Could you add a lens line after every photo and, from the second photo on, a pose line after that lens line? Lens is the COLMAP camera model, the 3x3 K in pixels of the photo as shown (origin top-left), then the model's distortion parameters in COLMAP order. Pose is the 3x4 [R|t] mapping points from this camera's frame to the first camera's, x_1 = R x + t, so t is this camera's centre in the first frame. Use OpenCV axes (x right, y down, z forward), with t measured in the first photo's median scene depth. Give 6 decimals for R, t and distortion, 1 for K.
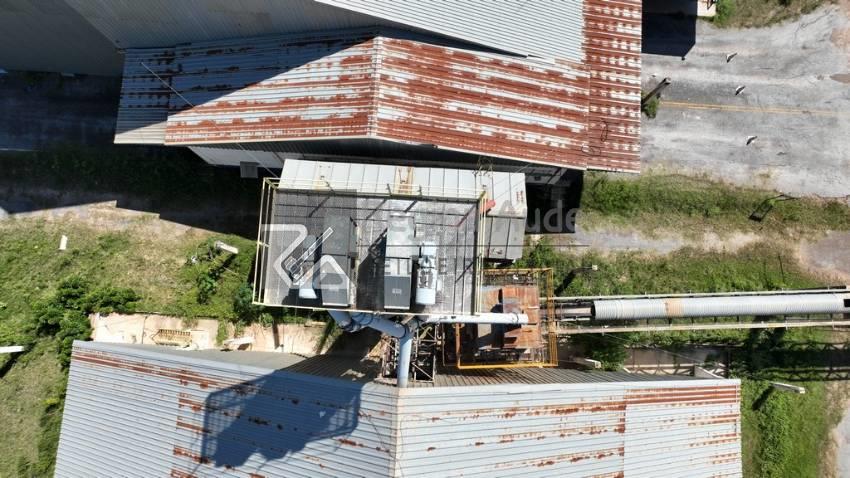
lens RADIAL K [[594.3, 0, 425.1], [0, 594.3, 237.2], [0, 0, 1]] dist [-0.004886, 0.000410]
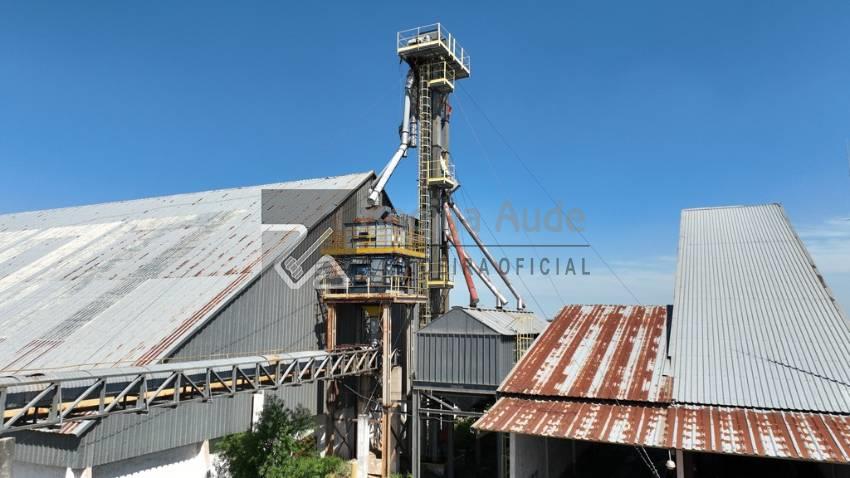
lens RADIAL K [[594.3, 0, 424.1], [0, 594.3, 240.7], [0, 0, 1]] dist [-0.004886, 0.000410]
pose [[-0.375449, -0.129777, -0.917713, 0.959475], [-0.919695, 0.174901, 0.351526, -0.309705], [0.114889, 0.975996, -0.185021, 0.961179]]
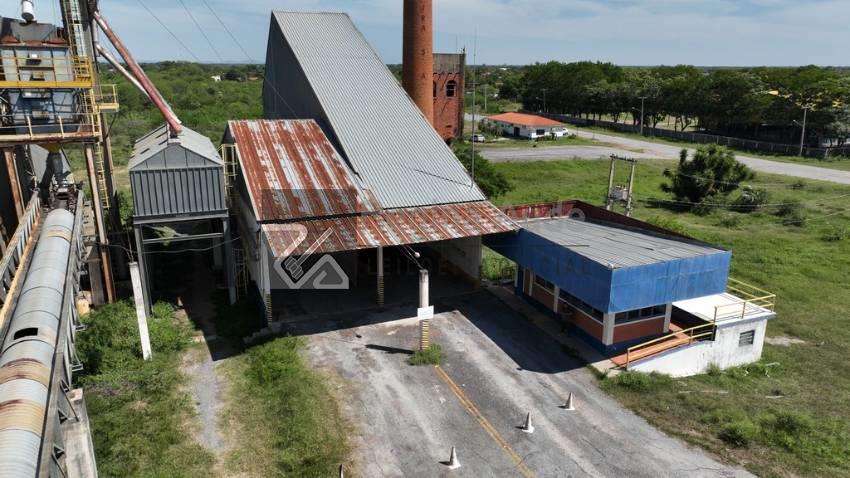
lens RADIAL K [[594.3, 0, 423.5], [0, 594.3, 239.6], [0, 0, 1]] dist [-0.004886, 0.000410]
pose [[0.441109, 0.258079, -0.859545, 1.112007], [-0.890427, 0.245468, -0.383256, 0.005492], [0.112080, 0.934420, 0.338079, 0.778710]]
